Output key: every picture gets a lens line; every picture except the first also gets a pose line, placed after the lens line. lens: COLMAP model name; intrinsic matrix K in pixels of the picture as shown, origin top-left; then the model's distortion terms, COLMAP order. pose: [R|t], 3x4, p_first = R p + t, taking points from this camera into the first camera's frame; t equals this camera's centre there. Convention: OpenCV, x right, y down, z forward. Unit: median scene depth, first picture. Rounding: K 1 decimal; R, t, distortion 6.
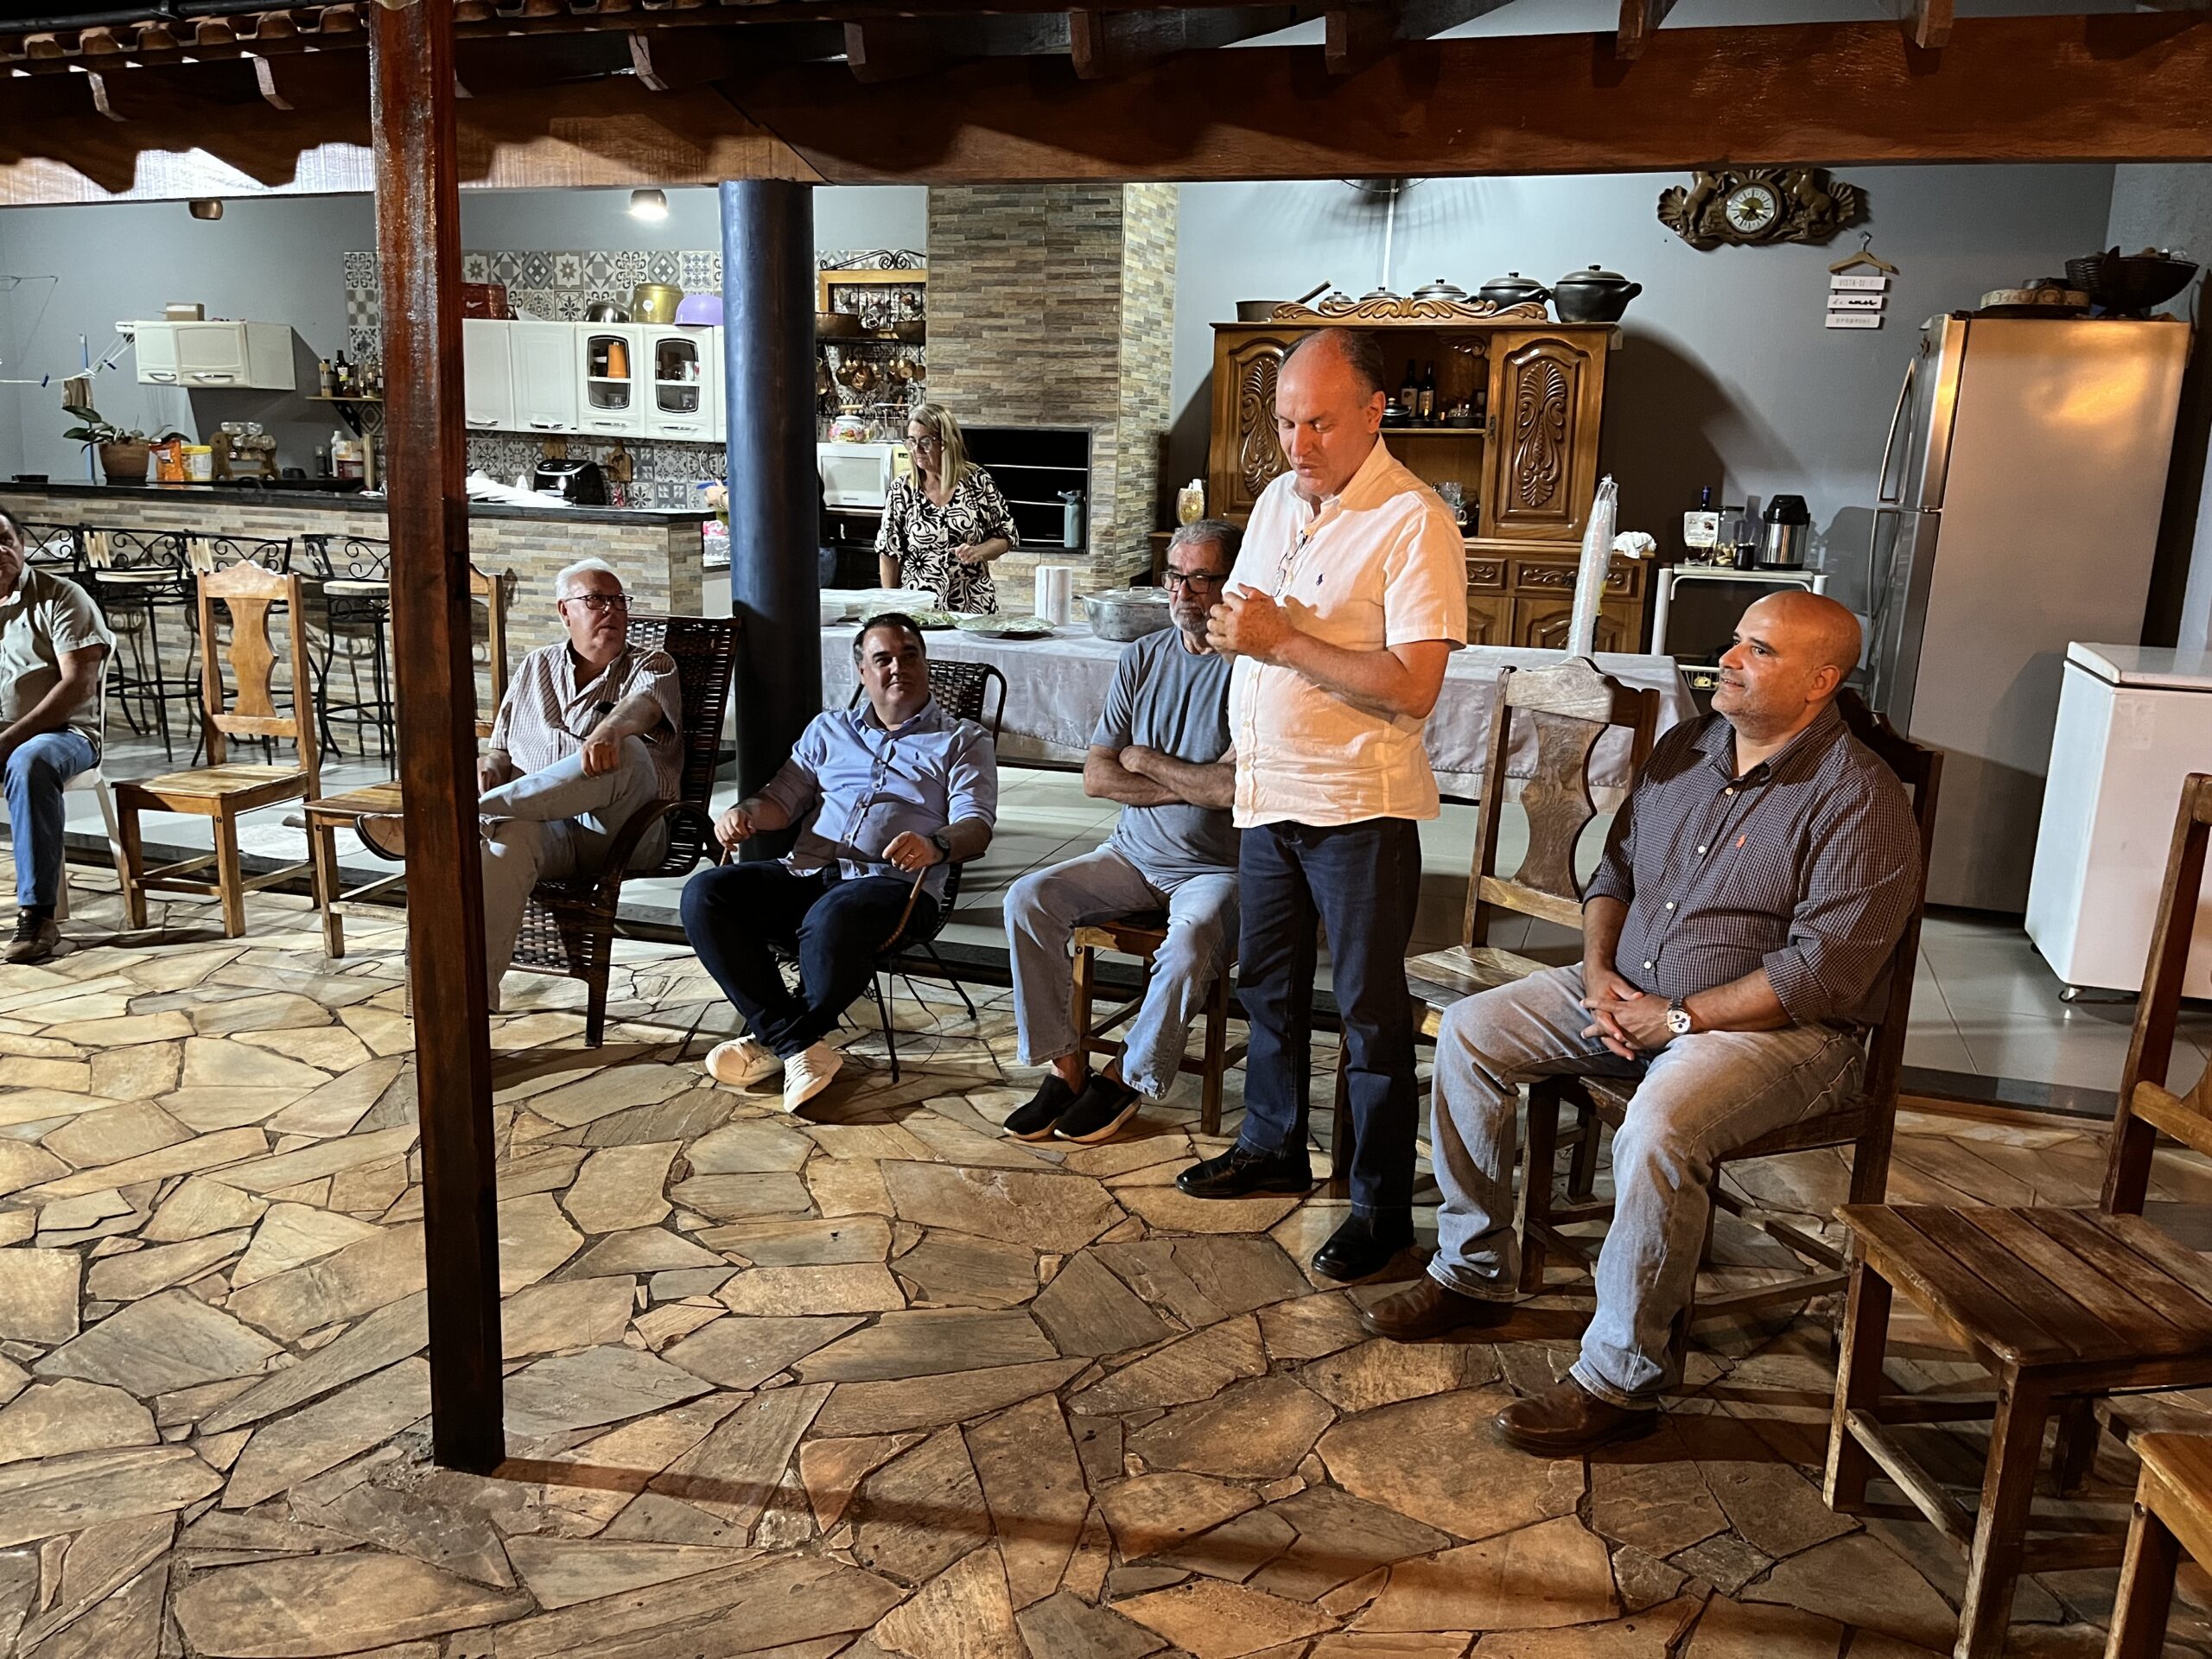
lens RADIAL K [[1667.7, 0, 1090.6], [0, 1667.7, 826.1], [0, 0, 1]] dist [0.061108, -0.081262]
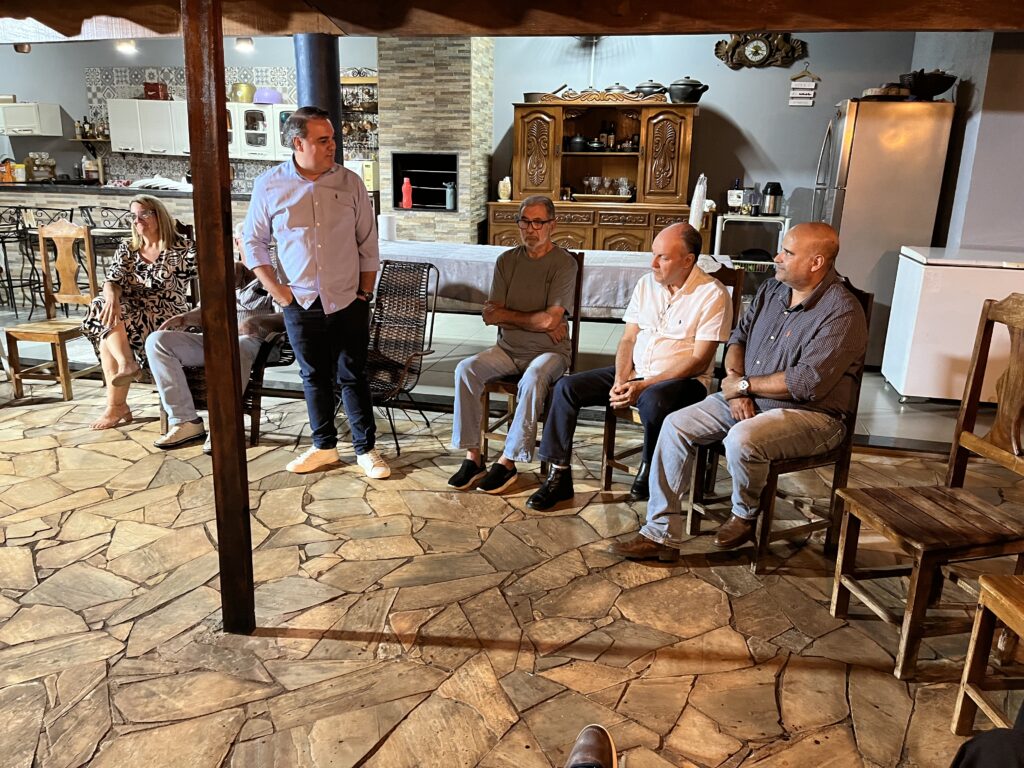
lens RADIAL K [[772.1, 0, 502.5], [0, 772.1, 380.8], [0, 0, 1]] dist [0.061108, -0.081262]
pose [[0.996041, -0.029226, 0.083949, -0.049392], [0.024831, 0.998289, 0.052931, 0.003297], [-0.085352, -0.050637, 0.995063, -0.012227]]
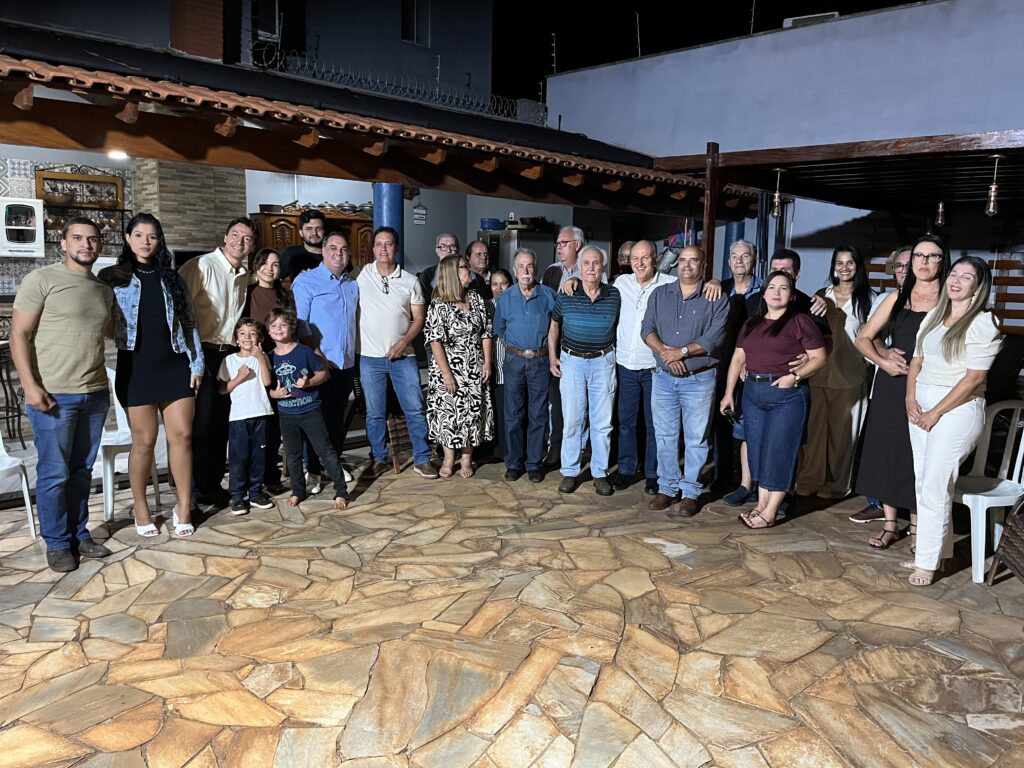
lens RADIAL K [[772.1, 0, 510.3], [0, 772.1, 381.3], [0, 0, 1]] dist [0.061108, -0.081262]
pose [[0.376378, -0.153131, 0.913723, -1.320867], [0.199336, 0.976532, 0.081548, -0.088520], [-0.904768, 0.151445, 0.398070, 0.279839]]
